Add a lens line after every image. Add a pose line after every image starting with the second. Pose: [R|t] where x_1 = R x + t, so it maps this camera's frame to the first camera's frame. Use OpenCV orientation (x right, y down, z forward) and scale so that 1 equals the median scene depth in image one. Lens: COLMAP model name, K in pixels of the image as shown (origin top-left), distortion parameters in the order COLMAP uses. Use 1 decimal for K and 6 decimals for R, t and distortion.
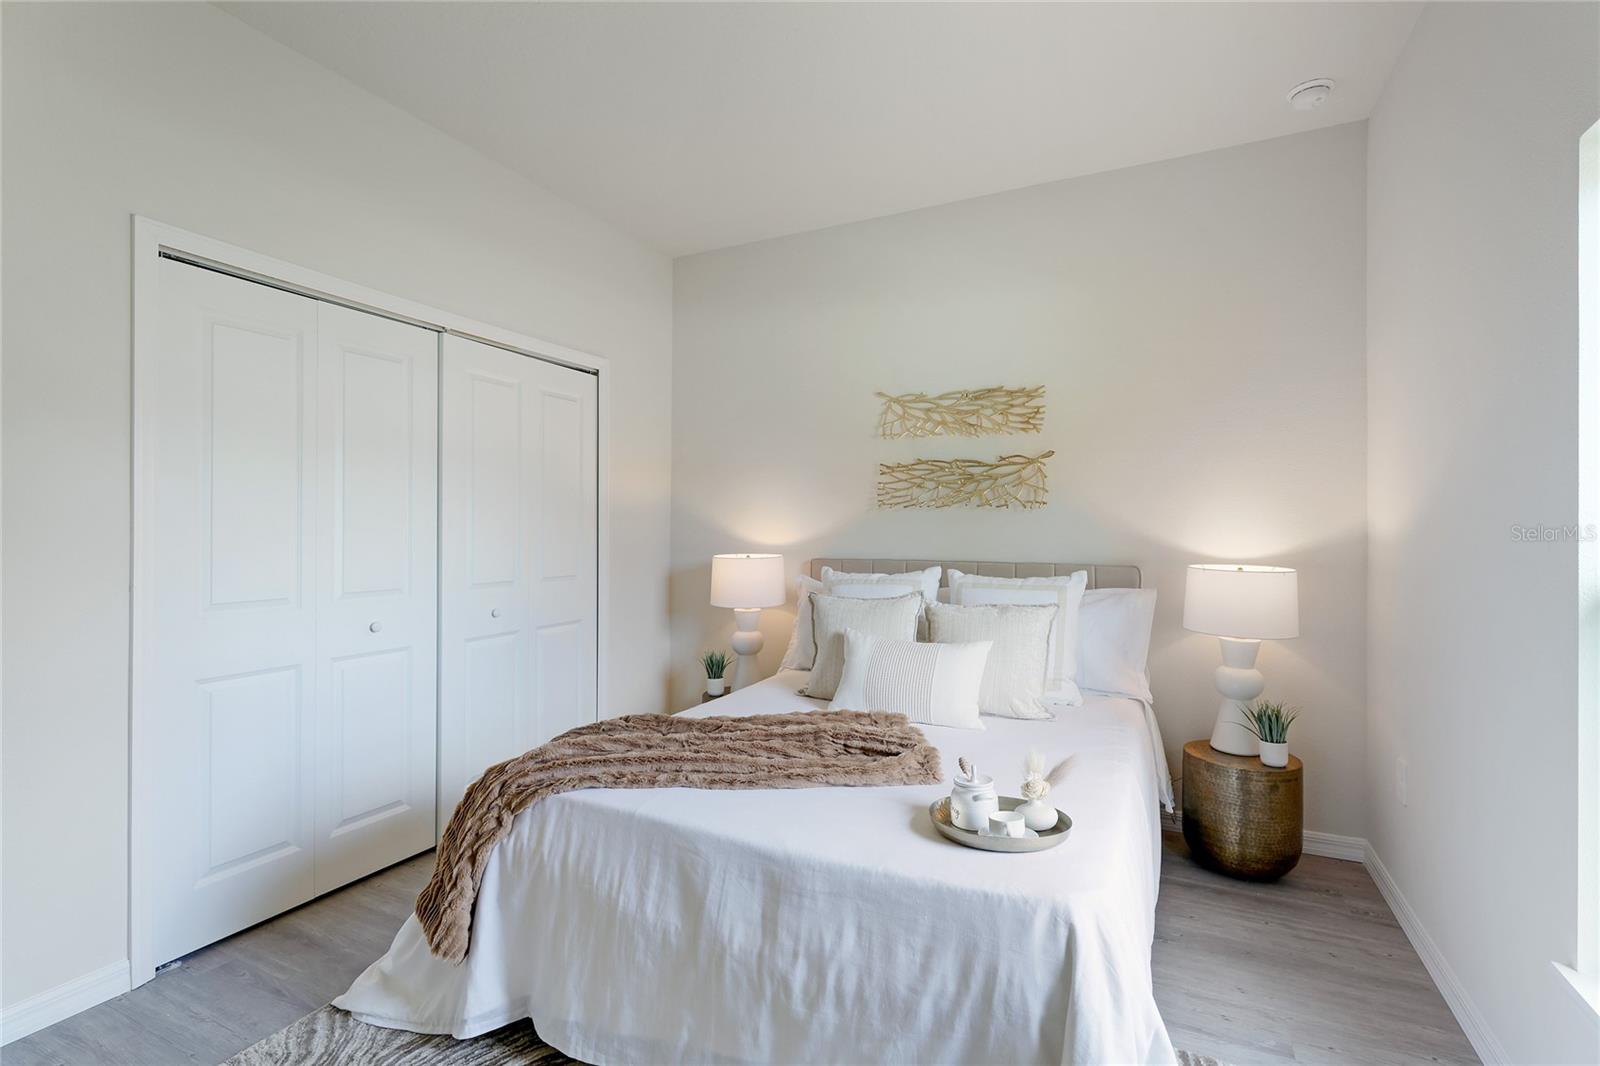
lens RADIAL K [[737.4, 0, 803.1], [0, 737.4, 535.3], [0, 0, 1]] dist [-0.002335, -0.000077]
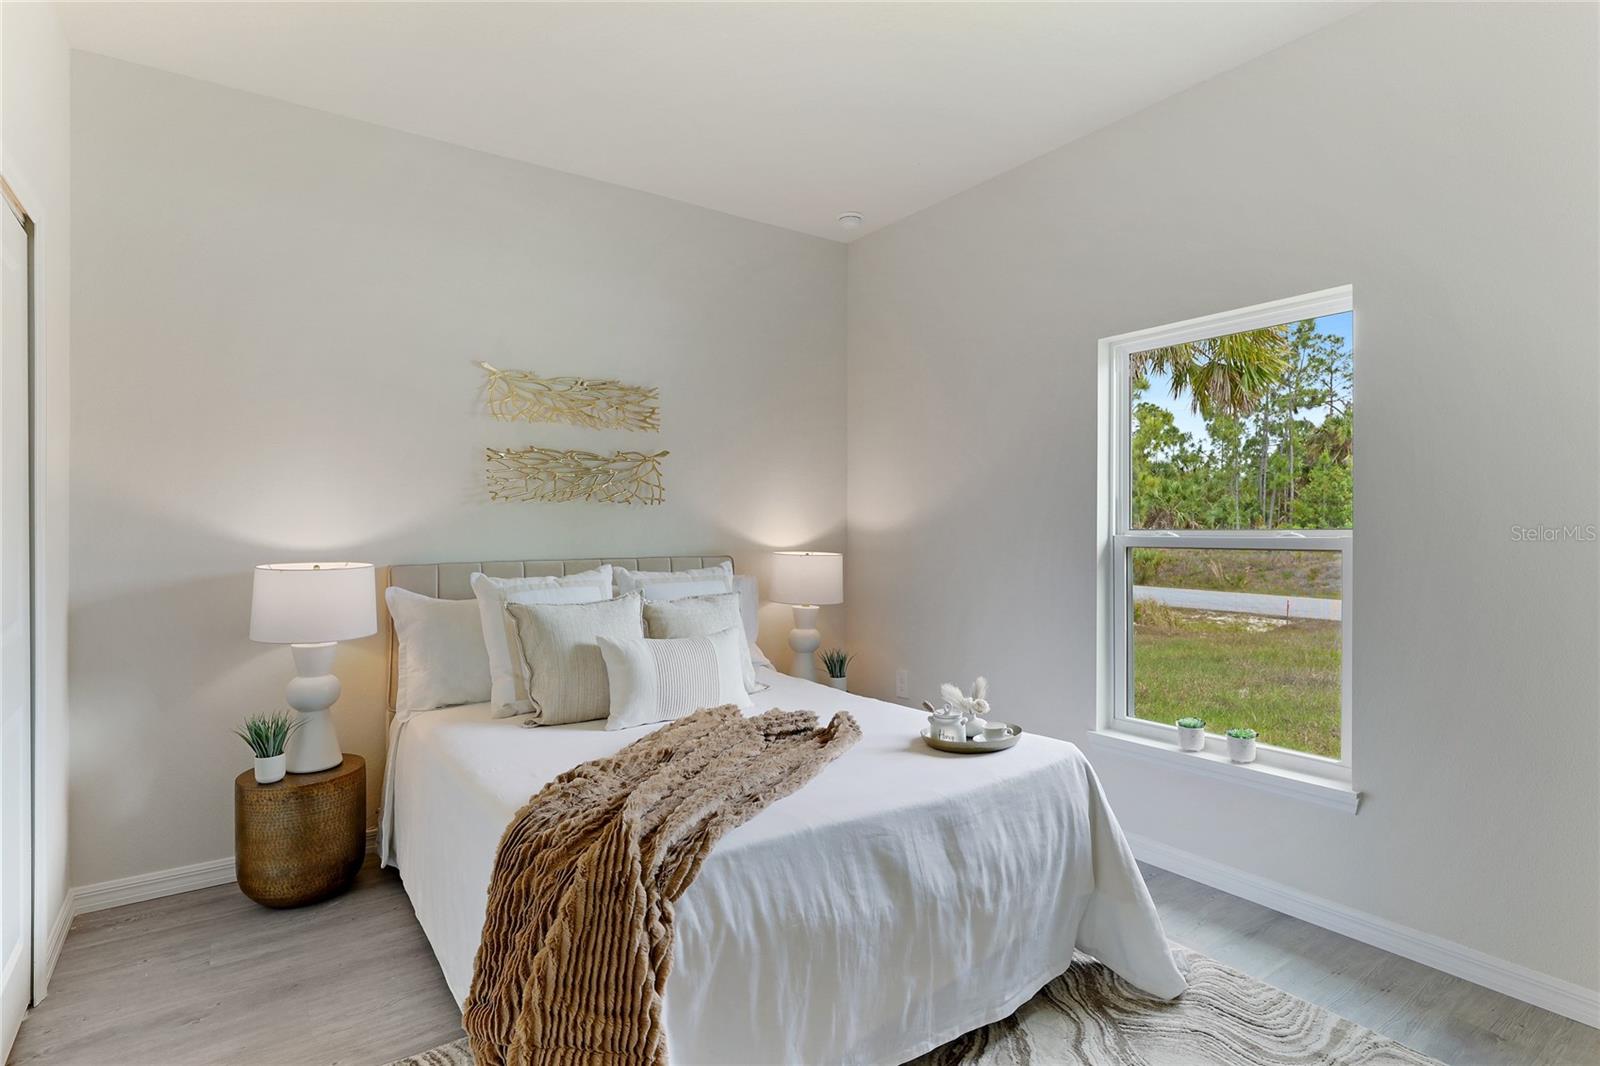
lens RADIAL K [[826.3, 0, 806.0], [0, 826.3, 526.9], [0, 0, 1]] dist [0.005752, 0.000118]
pose [[0.461987, -0.007492, 0.886855, -1.227429], [0.009935, 0.999945, 0.003272, -0.014492], [-0.886831, 0.007300, 0.462036, 0.538762]]
